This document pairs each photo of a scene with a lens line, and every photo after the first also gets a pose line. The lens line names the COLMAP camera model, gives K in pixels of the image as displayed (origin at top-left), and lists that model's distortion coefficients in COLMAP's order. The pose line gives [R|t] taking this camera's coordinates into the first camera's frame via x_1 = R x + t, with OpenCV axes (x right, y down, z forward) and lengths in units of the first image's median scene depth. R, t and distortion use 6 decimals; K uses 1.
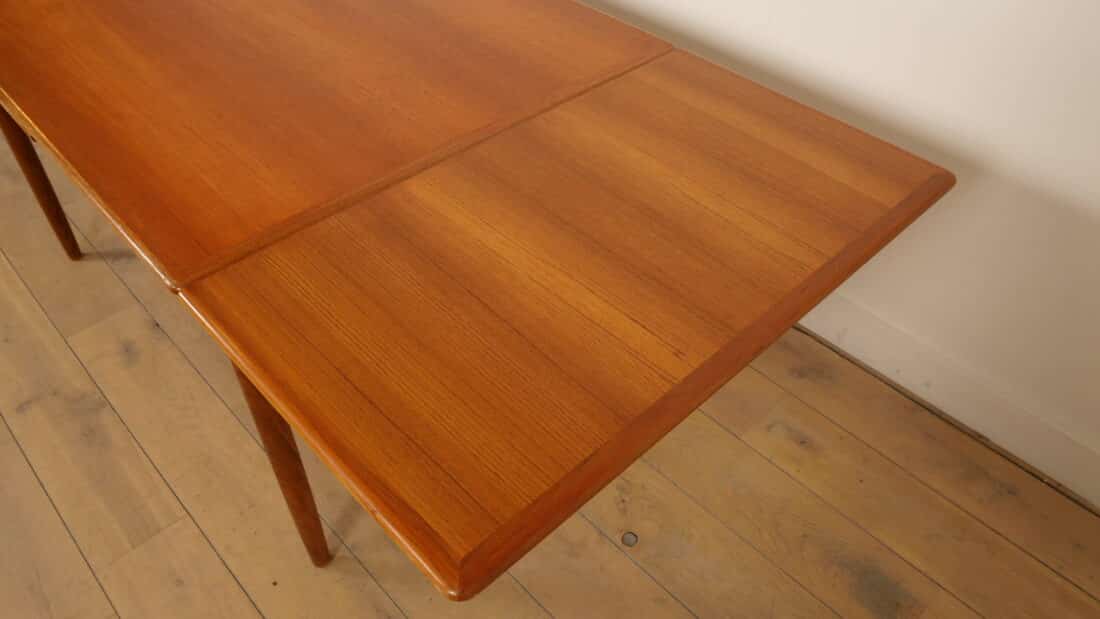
lens RADIAL K [[794.7, 0, 550.0], [0, 794.7, 309.5], [0, 0, 1]] dist [-0.016732, -0.004161]
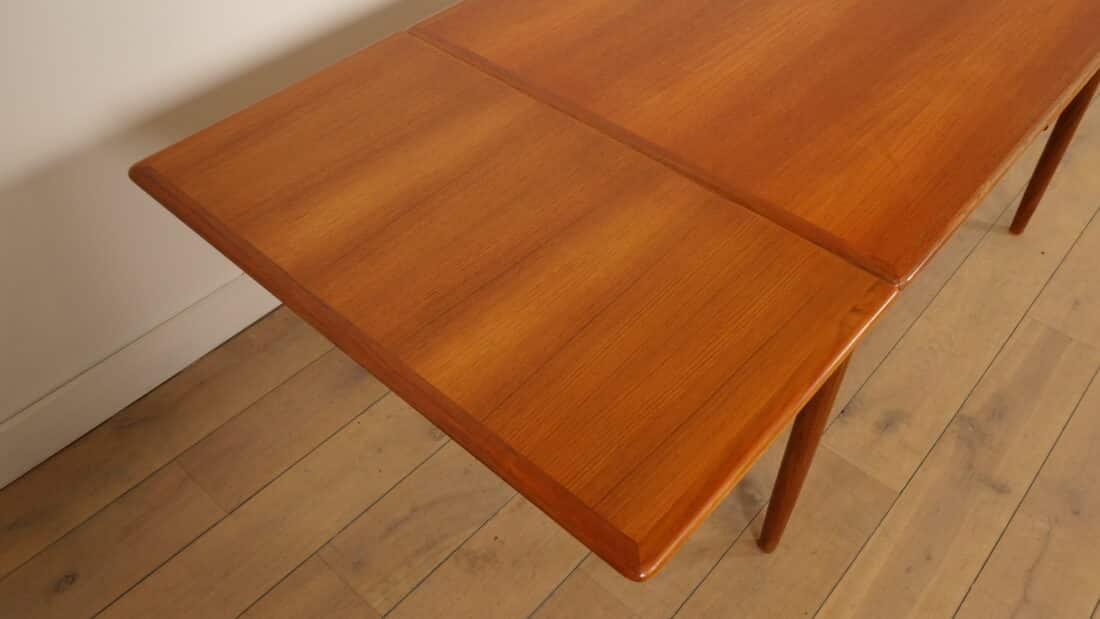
lens RADIAL K [[884.4, 0, 554.4], [0, 884.4, 296.1], [0, 0, 1]] dist [-0.006275, -0.003769]
pose [[-0.080518, -0.724580, 0.684471, -1.238983], [0.689866, 0.455143, 0.562965, -0.956802], [-0.719446, 0.517522, 0.463216, 0.841353]]
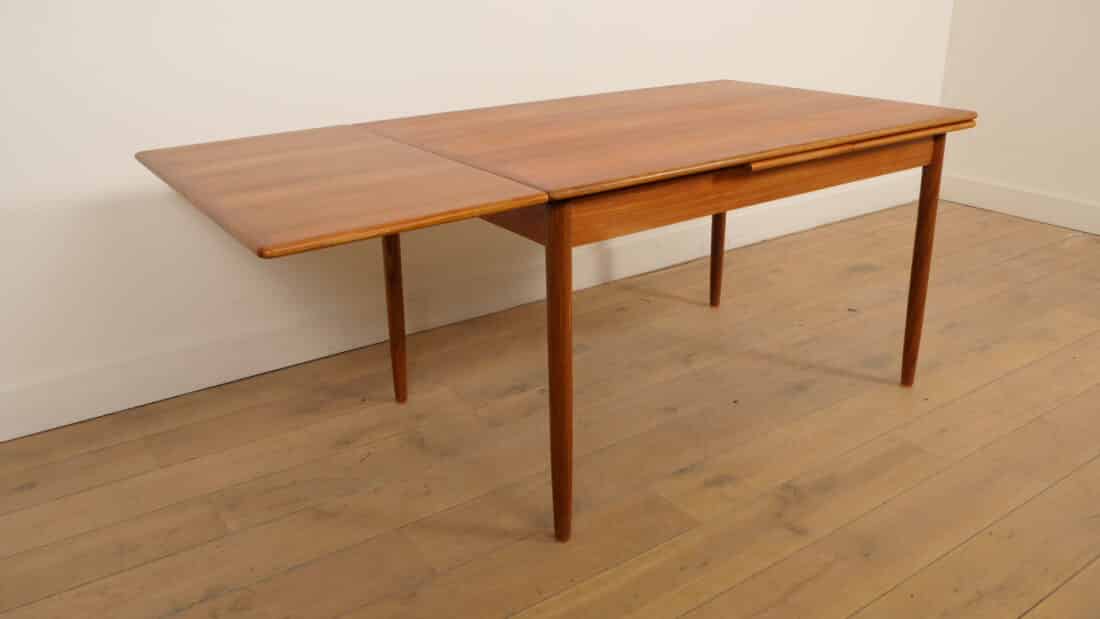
lens RADIAL K [[892.8, 0, 550.0], [0, 892.8, 309.5], [0, 0, 1]] dist [-0.102973, 0.222916]
pose [[0.156721, -0.382905, 0.910397, -1.711601], [0.706533, 0.687558, 0.167555, -0.492718], [-0.690108, 0.616966, 0.378289, 0.676512]]
